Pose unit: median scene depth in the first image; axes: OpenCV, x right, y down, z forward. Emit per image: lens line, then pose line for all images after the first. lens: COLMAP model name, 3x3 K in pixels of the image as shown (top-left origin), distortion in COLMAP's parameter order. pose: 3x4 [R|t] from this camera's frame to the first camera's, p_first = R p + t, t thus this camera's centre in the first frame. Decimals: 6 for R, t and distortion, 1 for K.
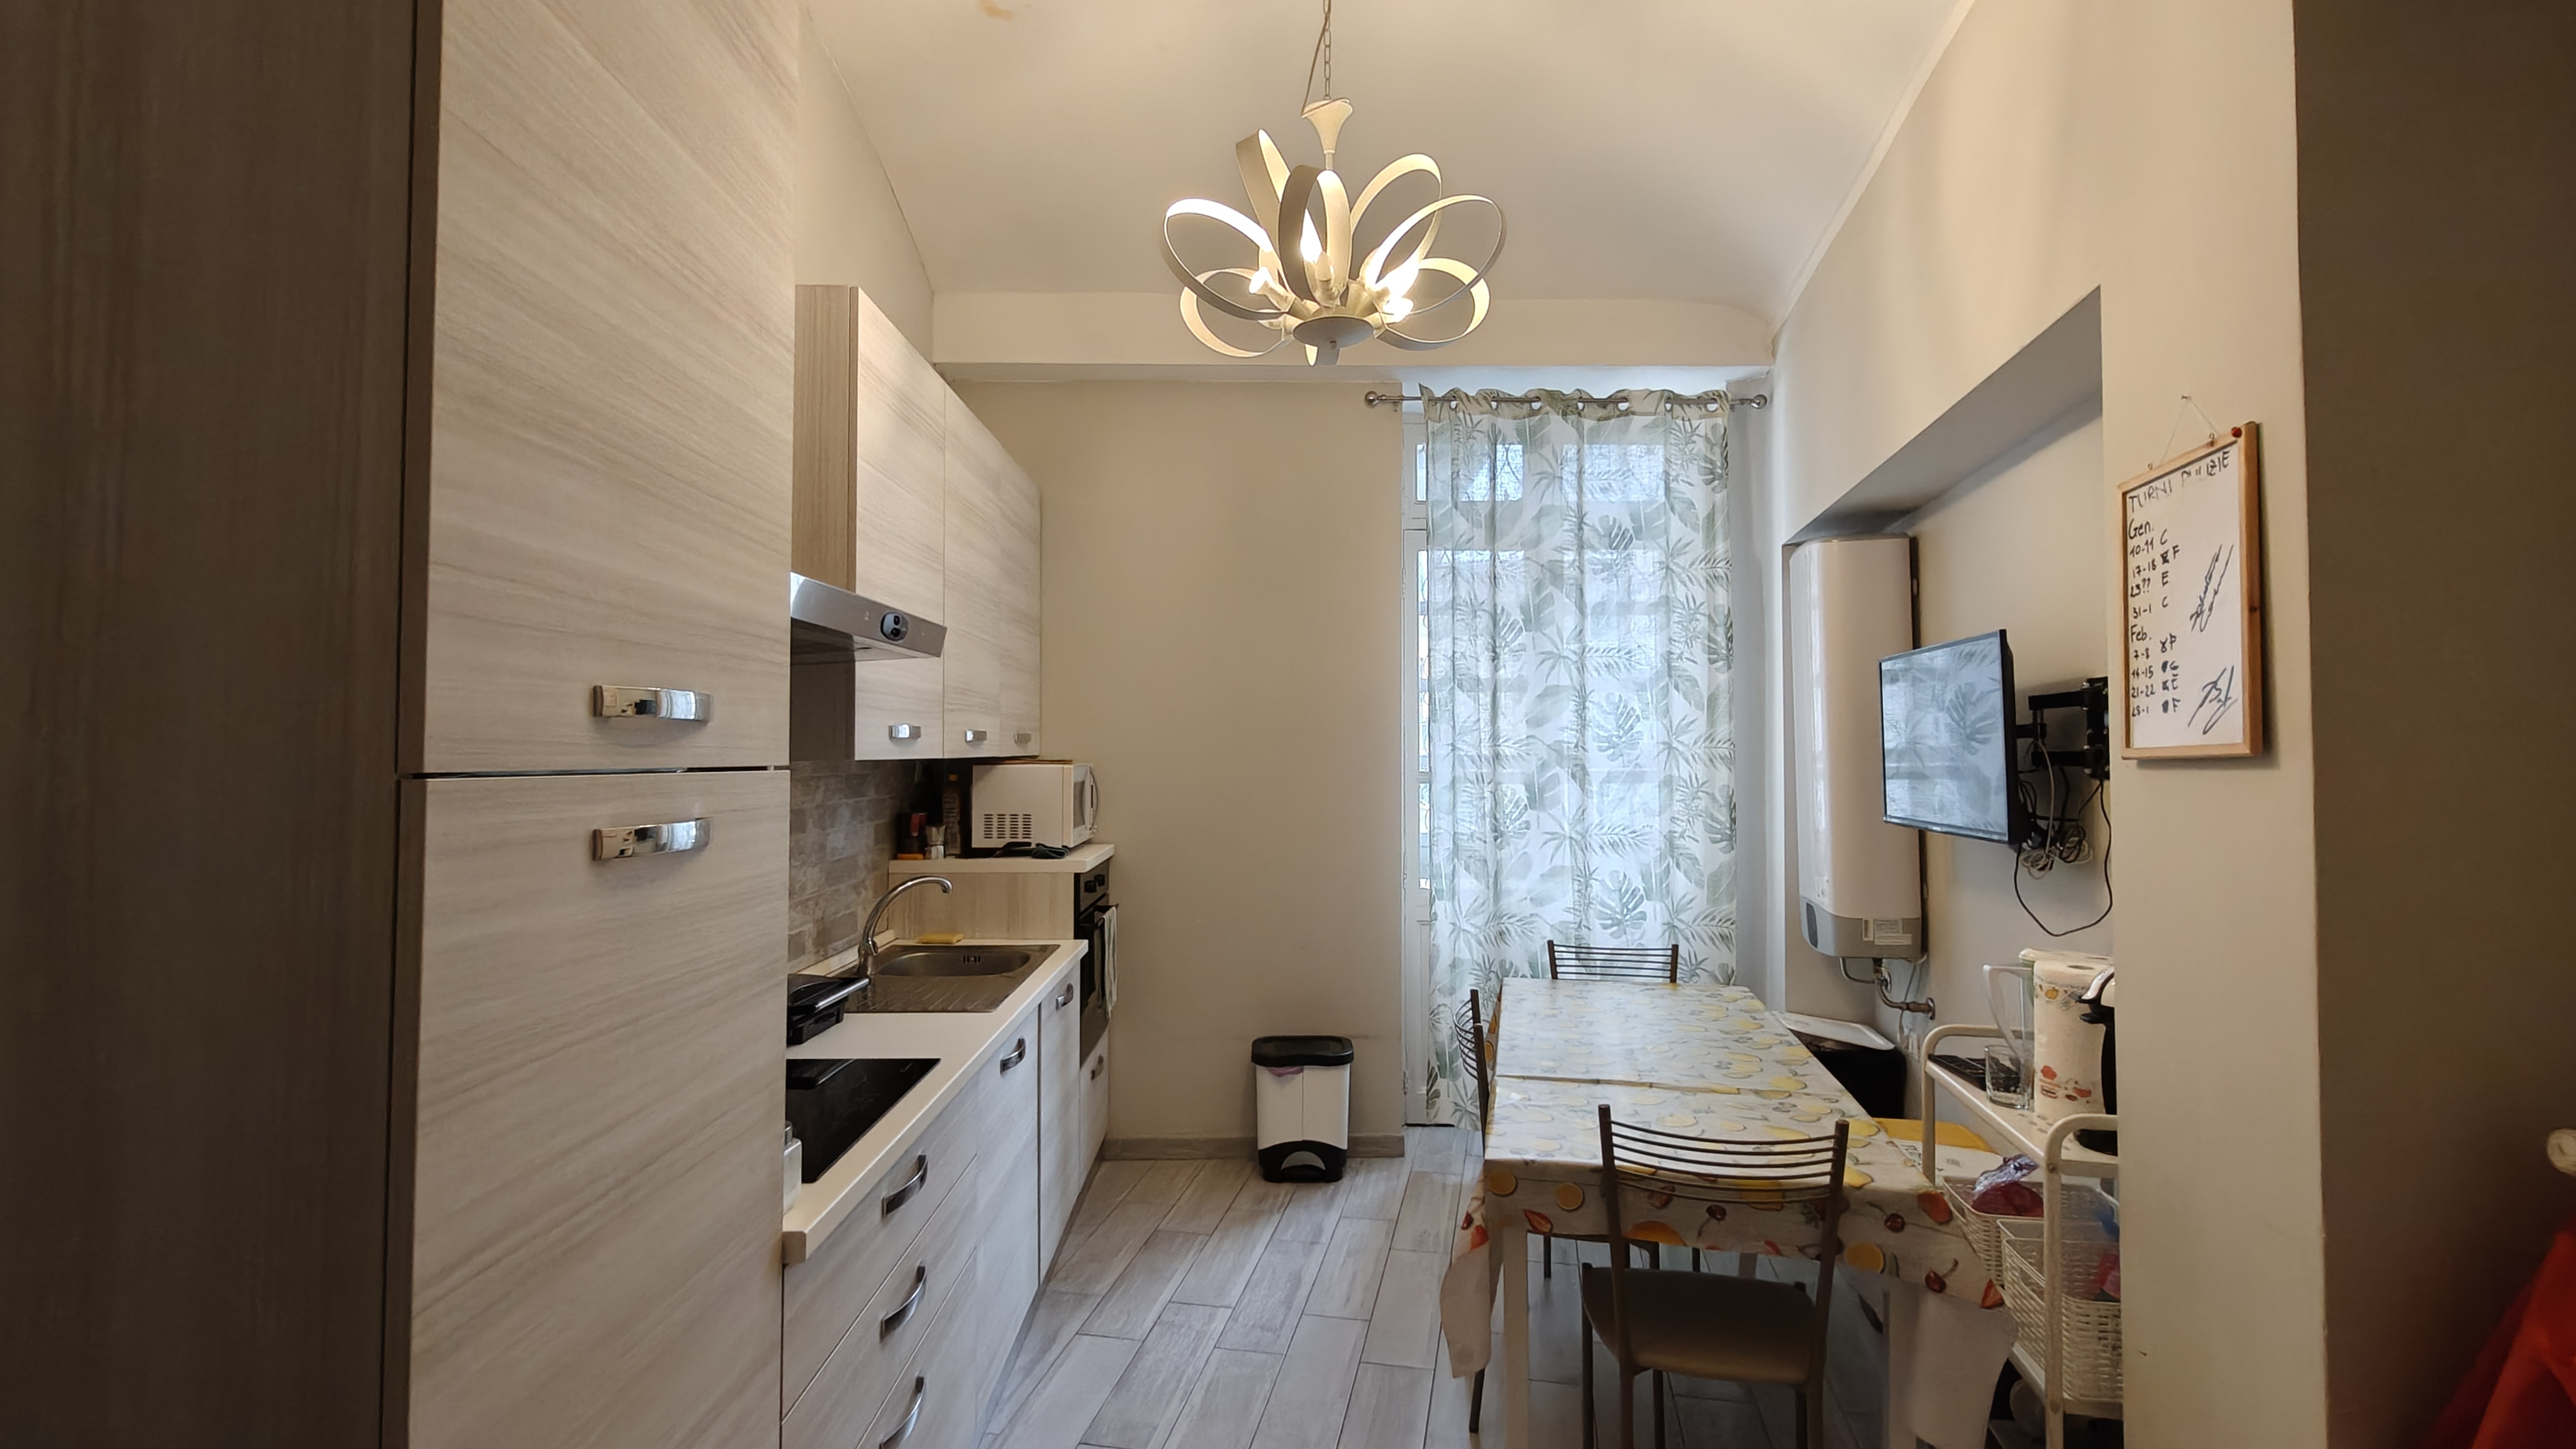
lens RADIAL K [[1137.7, 0, 1298.0], [0, 1137.7, 730.9], [0, 0, 1]] dist [-0.000149, 0.000178]
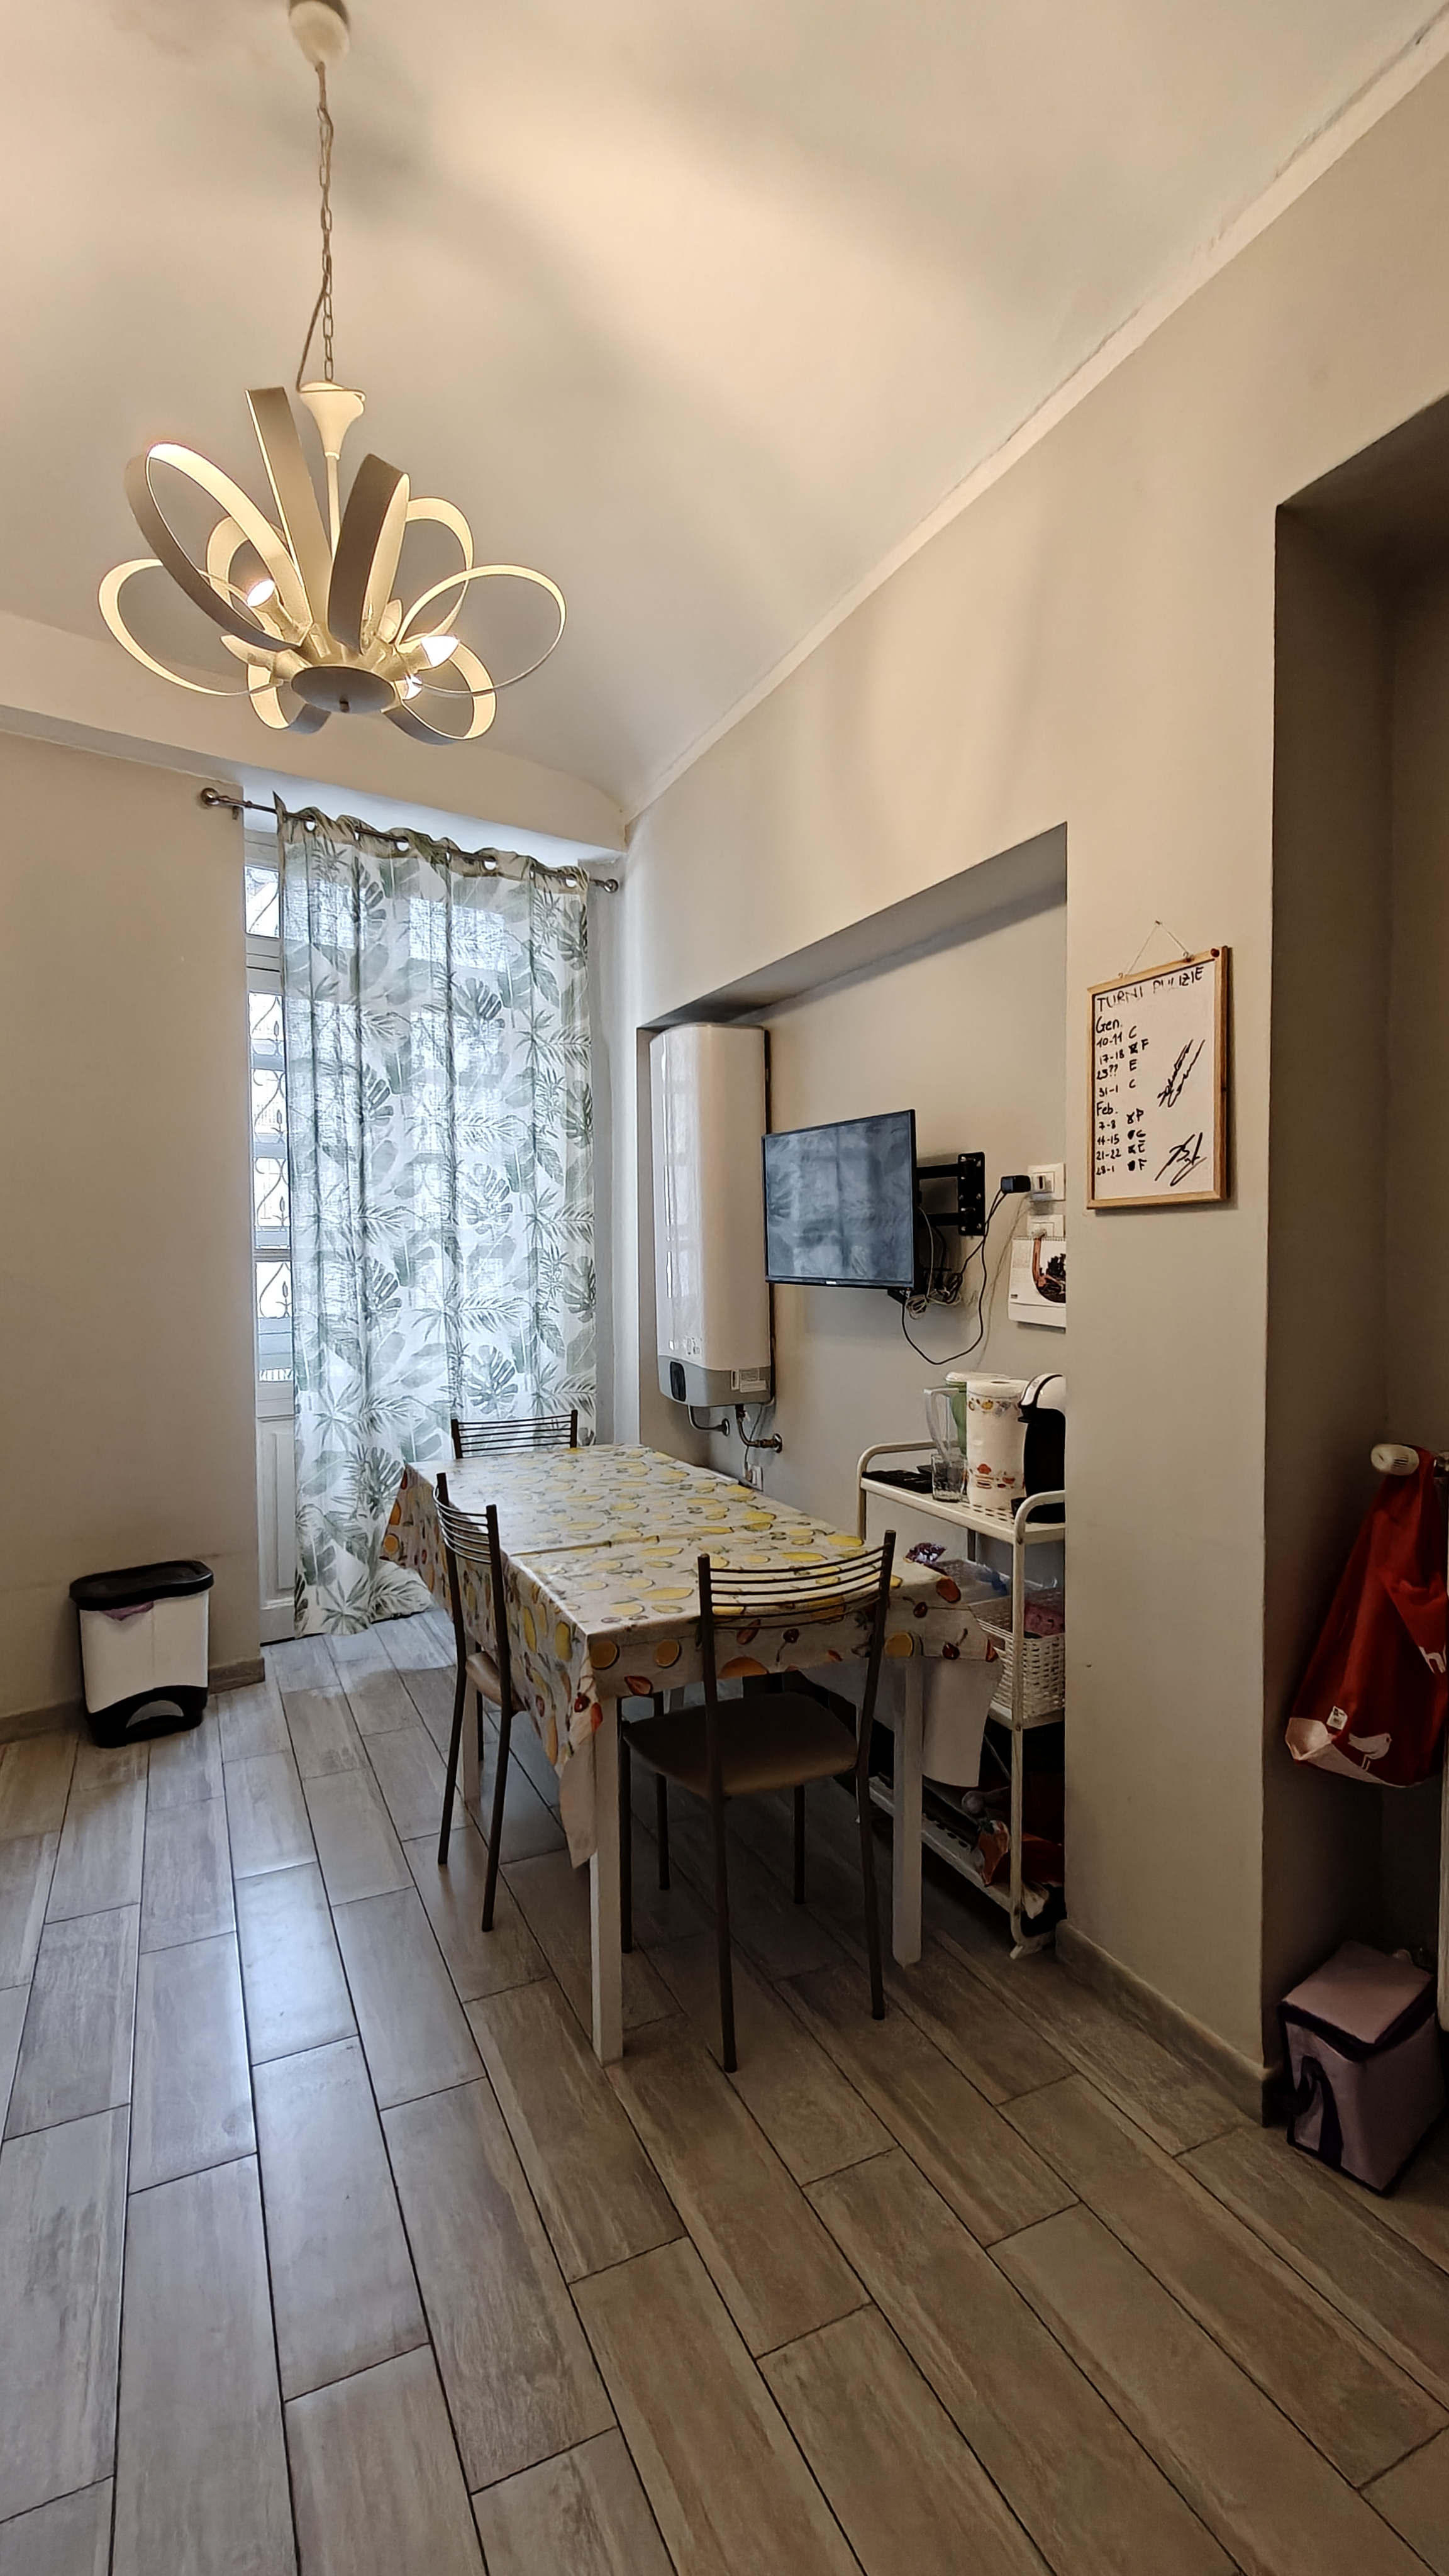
lens RADIAL K [[1137.7, 0, 724.0], [0, 1137.7, 1294.0], [0, 0, 1]] dist [-0.000149, 0.000178]
pose [[0.801440, -0.034507, 0.597078, -0.223772], [-0.003088, 0.998082, 0.061829, 0.026579], [-0.598067, -0.051396, 0.799797, 0.143693]]
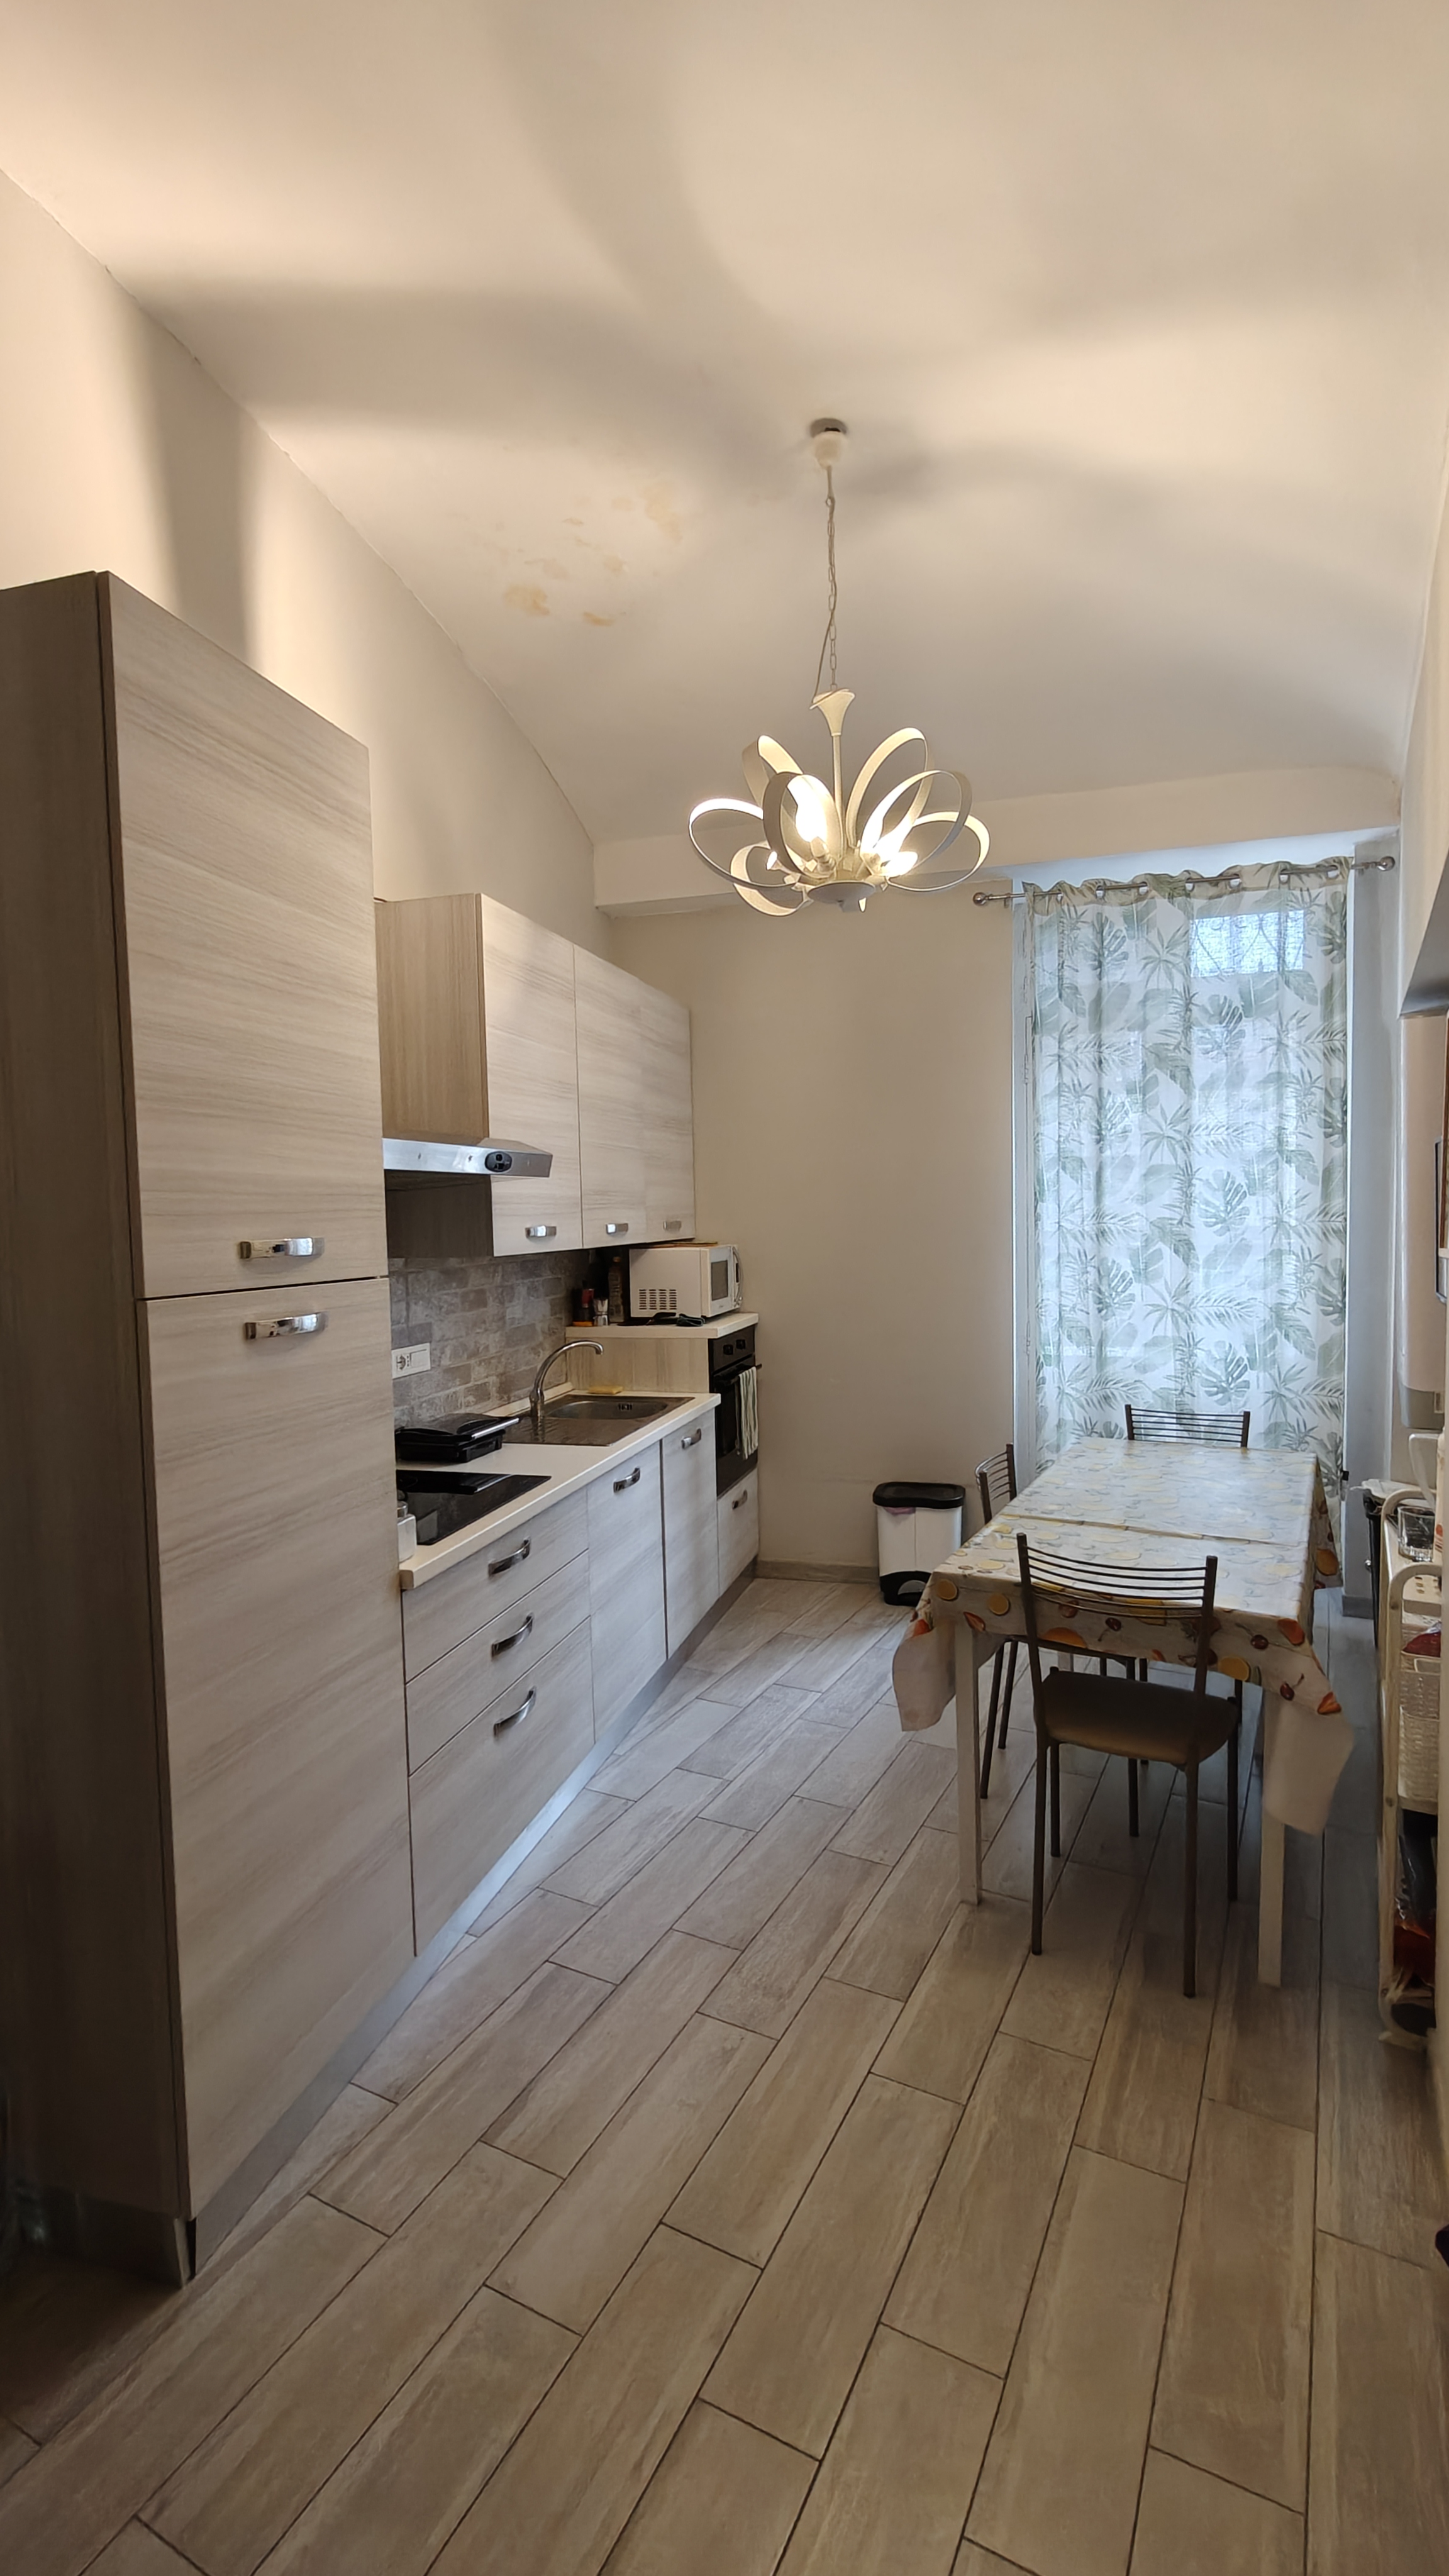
lens RADIAL K [[1137.7, 0, 746.7], [0, 1137.7, 1299.9], [0, 0, 1]] dist [-0.000149, 0.000178]
pose [[0.961047, 0.001792, -0.276378, 0.234920], [0.024825, 0.995377, 0.092777, -0.035335], [0.275266, -0.096024, 0.956560, -0.180622]]
